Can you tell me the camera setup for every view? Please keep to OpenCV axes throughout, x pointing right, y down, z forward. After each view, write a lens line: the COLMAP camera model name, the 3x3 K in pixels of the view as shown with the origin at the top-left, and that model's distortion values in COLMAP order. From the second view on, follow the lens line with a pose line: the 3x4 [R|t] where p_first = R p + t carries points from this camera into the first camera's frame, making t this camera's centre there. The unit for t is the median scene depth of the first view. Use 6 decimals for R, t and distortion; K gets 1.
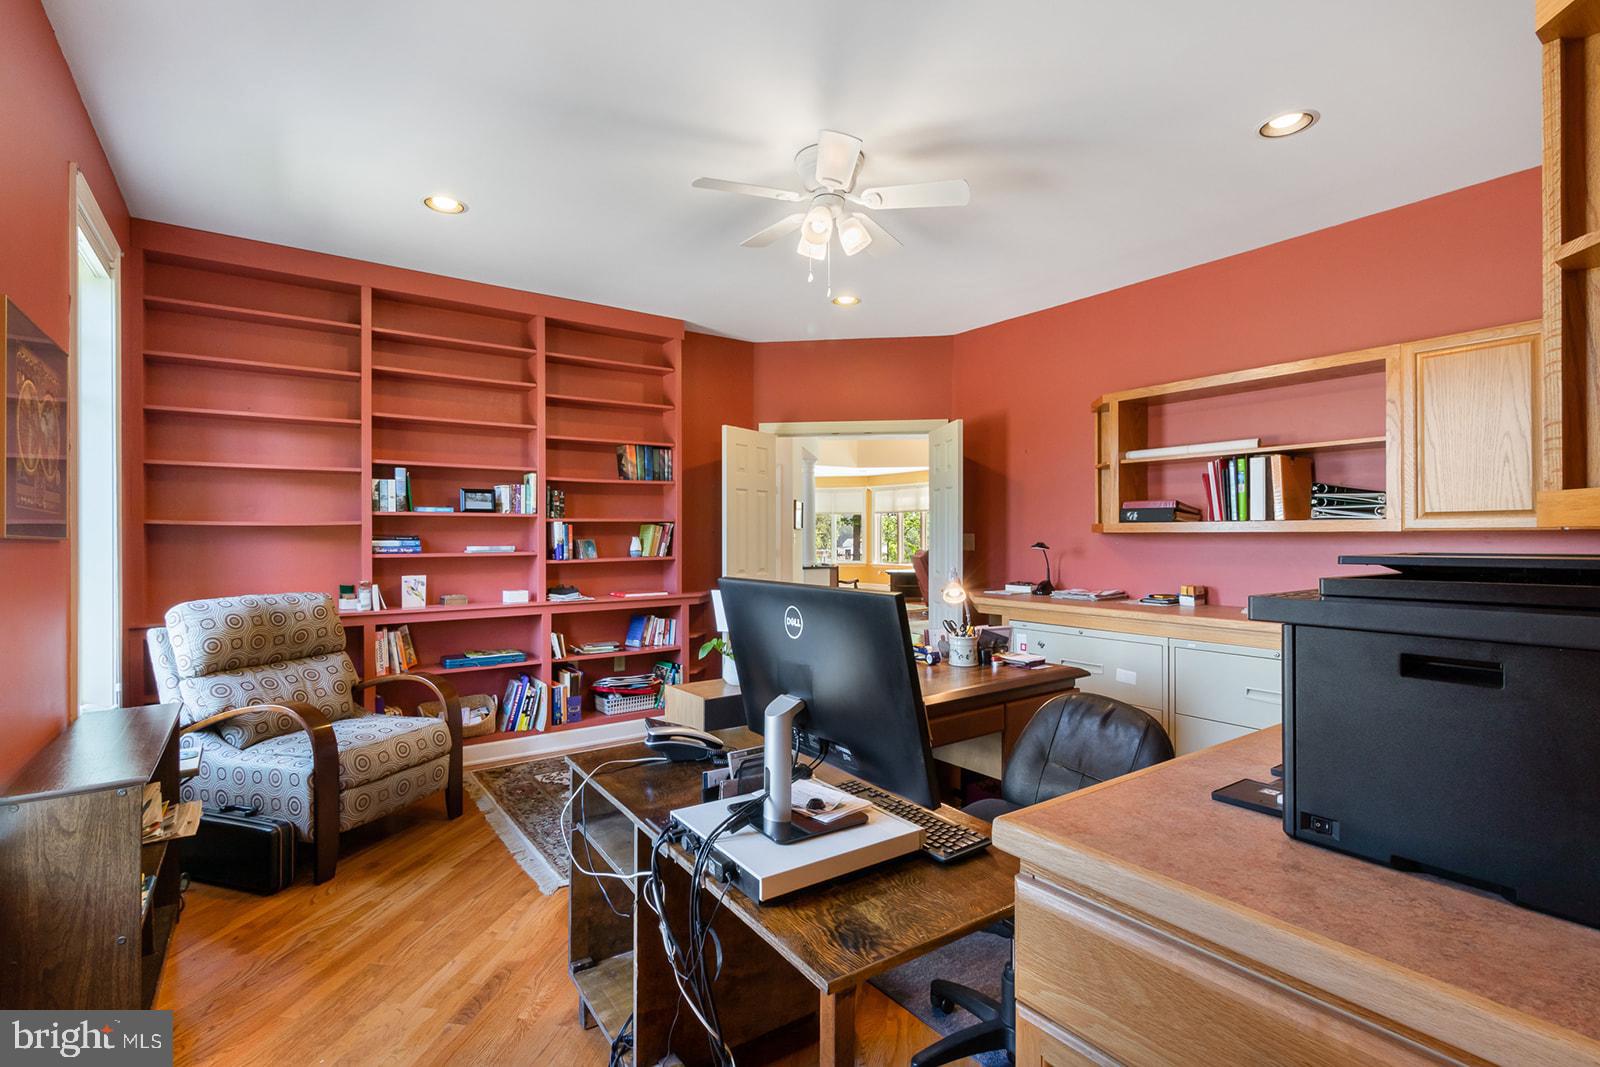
lens RADIAL K [[745.5, 0, 798.2], [0, 745.5, 526.6], [0, 0, 1]] dist [0.004189, -0.001412]
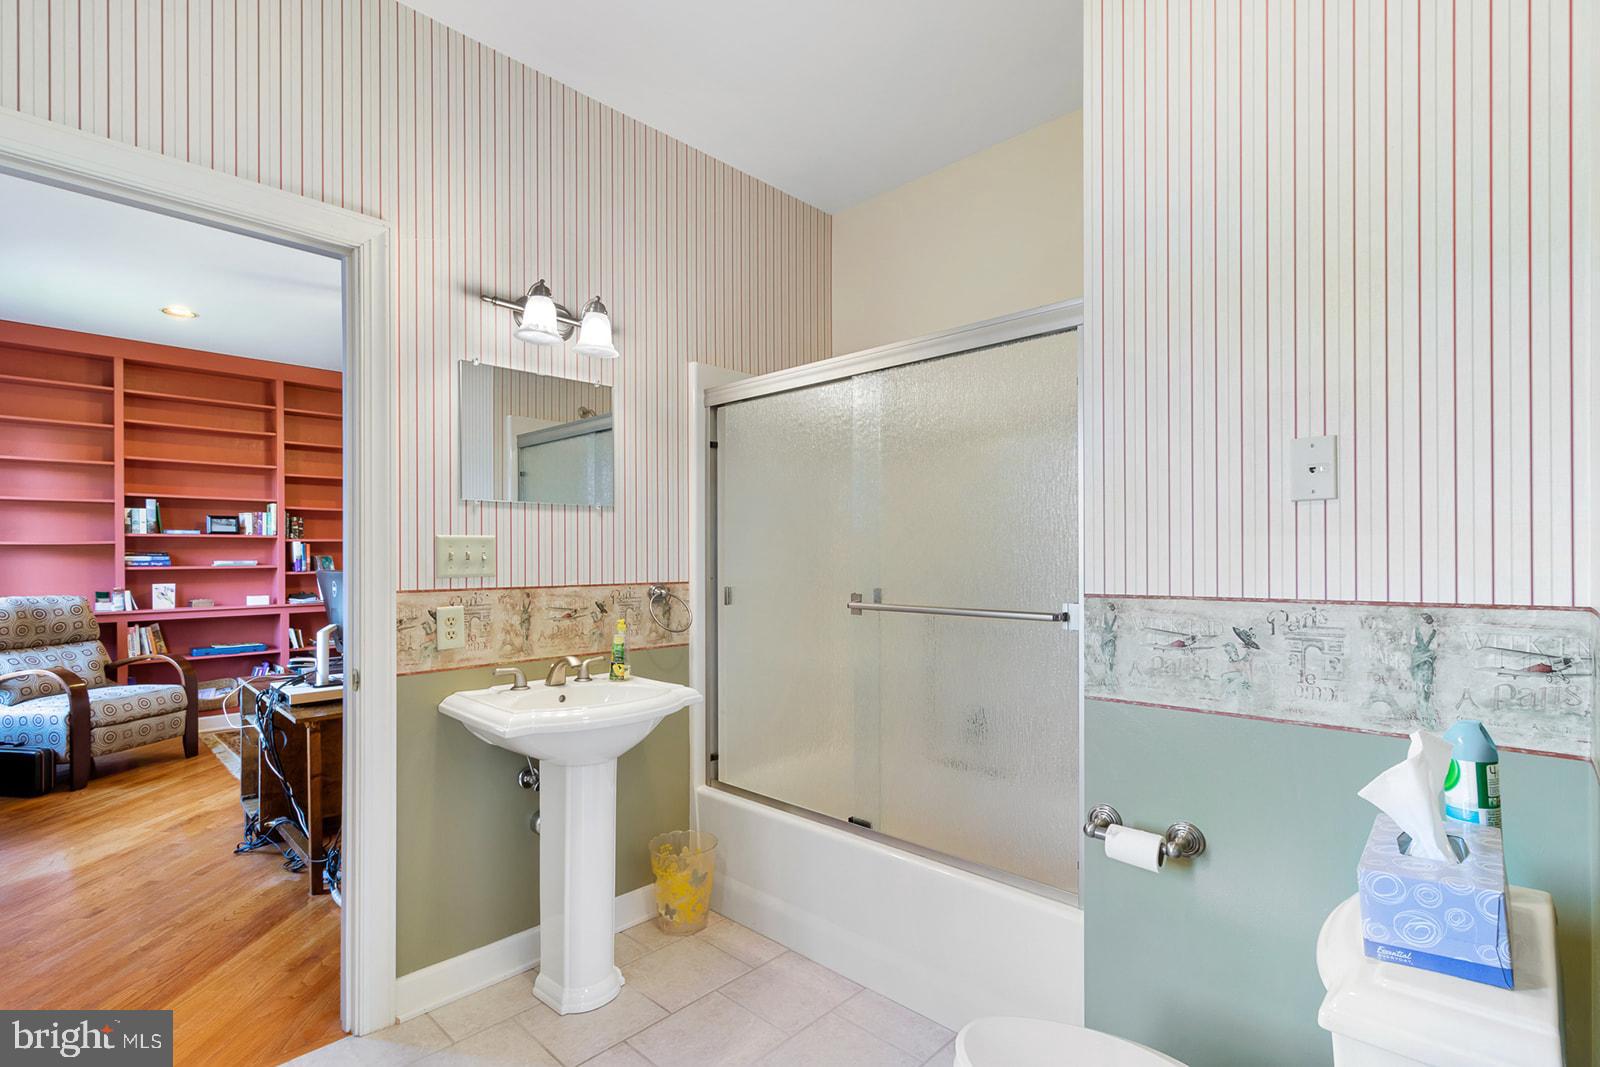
lens RADIAL K [[745.5, 0, 799.8], [0, 745.5, 548.5], [0, 0, 1]] dist [0.004189, -0.001412]
pose [[0.981982, -0.002824, 0.188956, 0.317013], [0.002471, 0.999995, 0.002100, 0.005434], [-0.188961, -0.001595, 0.981983, -0.466803]]
